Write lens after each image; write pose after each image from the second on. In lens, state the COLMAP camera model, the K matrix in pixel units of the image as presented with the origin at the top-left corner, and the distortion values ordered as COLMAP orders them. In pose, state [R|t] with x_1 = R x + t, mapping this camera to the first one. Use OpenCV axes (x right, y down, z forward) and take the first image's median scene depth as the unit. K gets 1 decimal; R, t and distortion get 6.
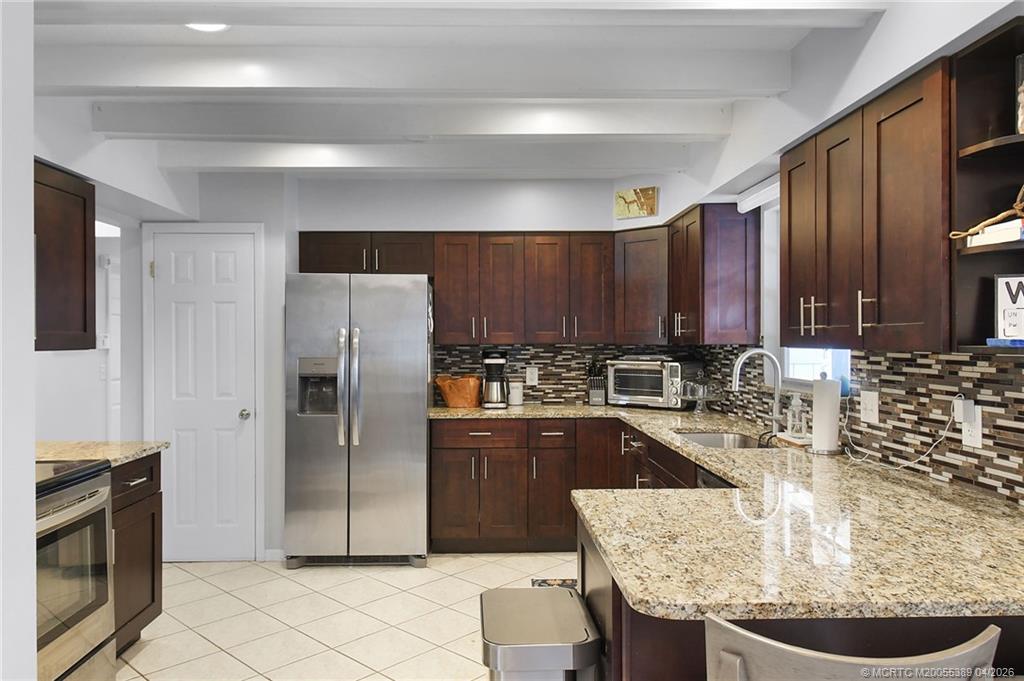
lens RADIAL K [[644.8, 0, 512.0], [0, 644.8, 340.5], [0, 0, 1]] dist [0.011569, 0.000477]
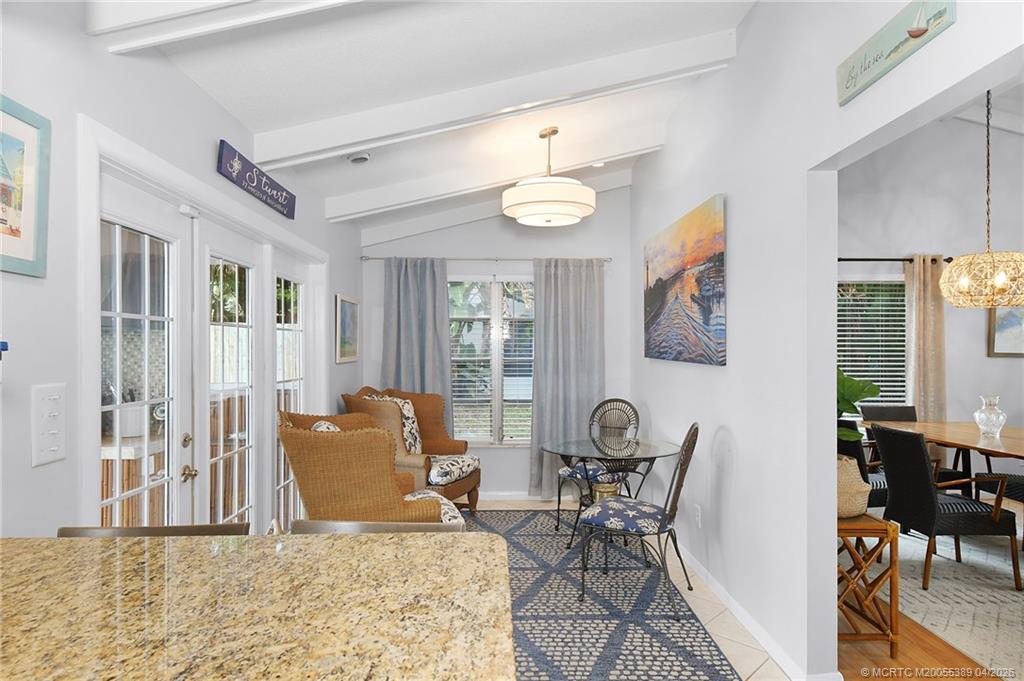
lens RADIAL K [[644.8, 0, 512.0], [0, 644.8, 340.5], [0, 0, 1]] dist [0.011569, 0.000477]
pose [[-0.999977, 0.004653, -0.004946, 0.038629], [0.004717, 0.999903, -0.013078, 0.002940], [0.004885, -0.013101, -0.999902, 0.500244]]
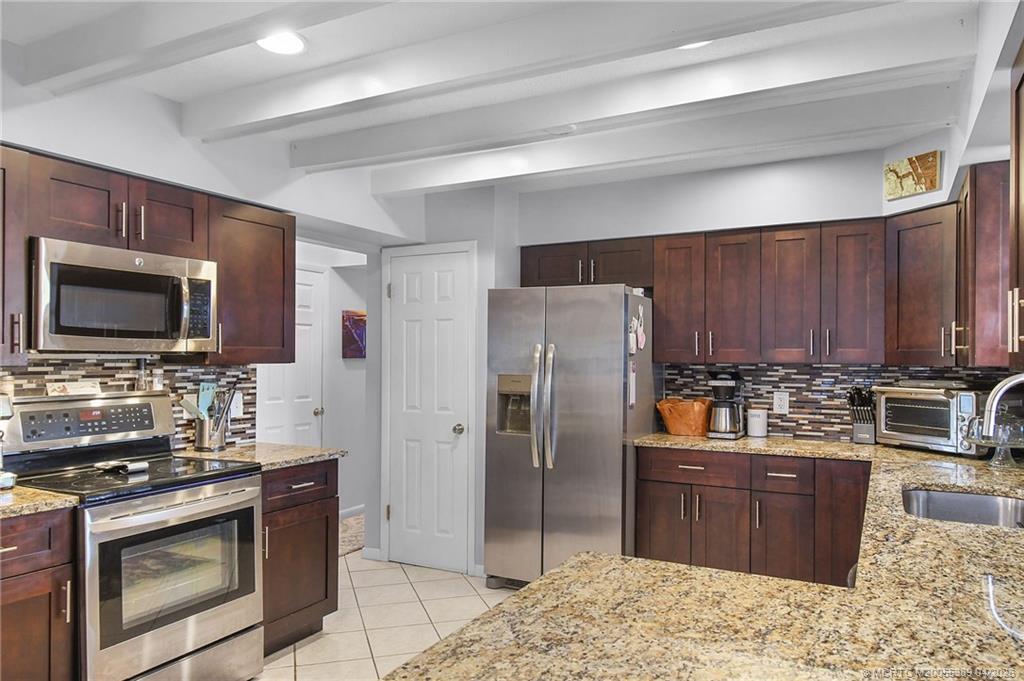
lens RADIAL K [[673.1, 0, 514.6], [0, 673.1, 358.0], [0, 0, 1]] dist [0.008692, -0.000418]
pose [[0.884410, 0.007842, -0.466644, 0.154662], [-0.008175, 0.999966, 0.001311, 0.000146], [0.466639, 0.002655, 0.884444, 0.097478]]
